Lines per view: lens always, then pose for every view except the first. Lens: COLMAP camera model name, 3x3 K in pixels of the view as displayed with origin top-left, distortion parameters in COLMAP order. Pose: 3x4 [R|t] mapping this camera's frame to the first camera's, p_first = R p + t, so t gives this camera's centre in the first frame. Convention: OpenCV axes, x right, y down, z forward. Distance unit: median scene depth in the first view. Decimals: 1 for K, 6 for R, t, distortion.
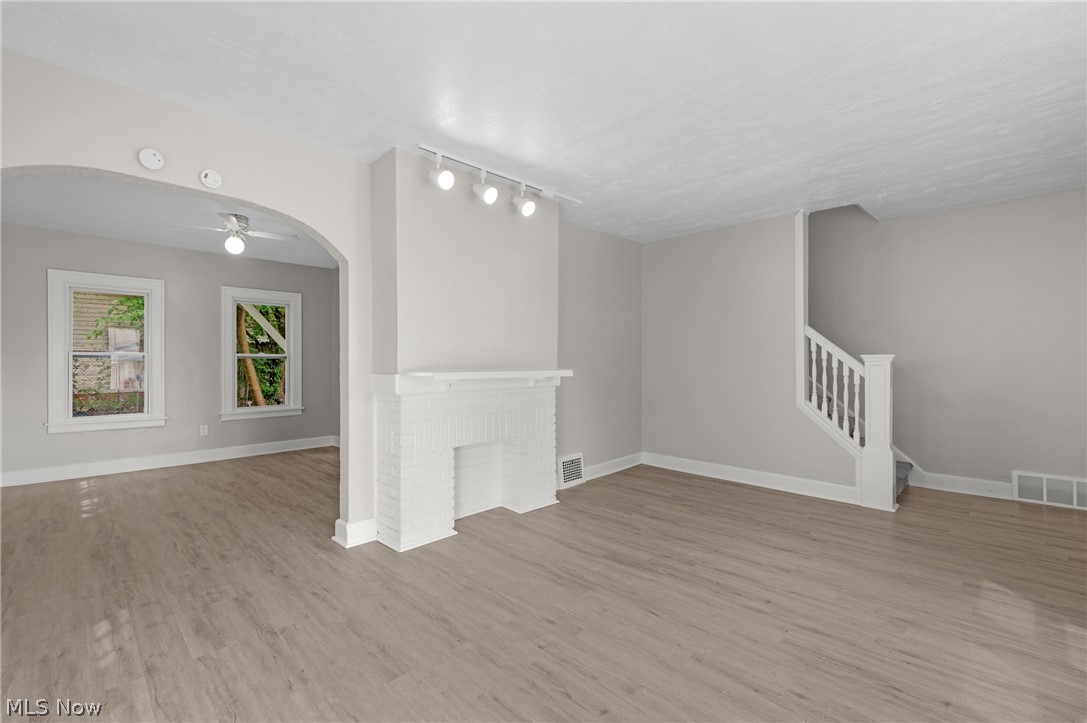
lens RADIAL K [[455.0, 0, 505.8], [0, 455.0, 363.5], [0, 0, 1]] dist [0.017104, -0.003903]
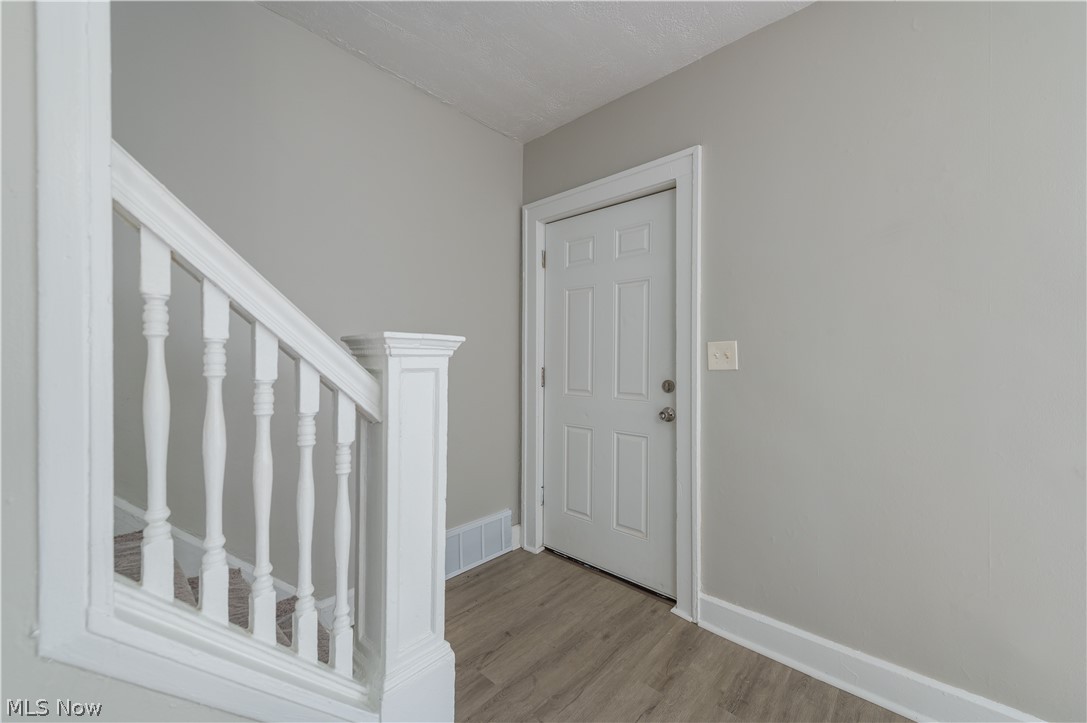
lens RADIAL K [[425.5, 0, 543.5], [0, 425.5, 361.5], [0, 0, 1]] dist [0.011071, 0.000028]
pose [[-0.117392, 0.003917, 0.993078, 0.565025], [-0.003429, 0.999985, -0.004349, -0.000651], [-0.993080, -0.003915, -0.117377, 1.013703]]
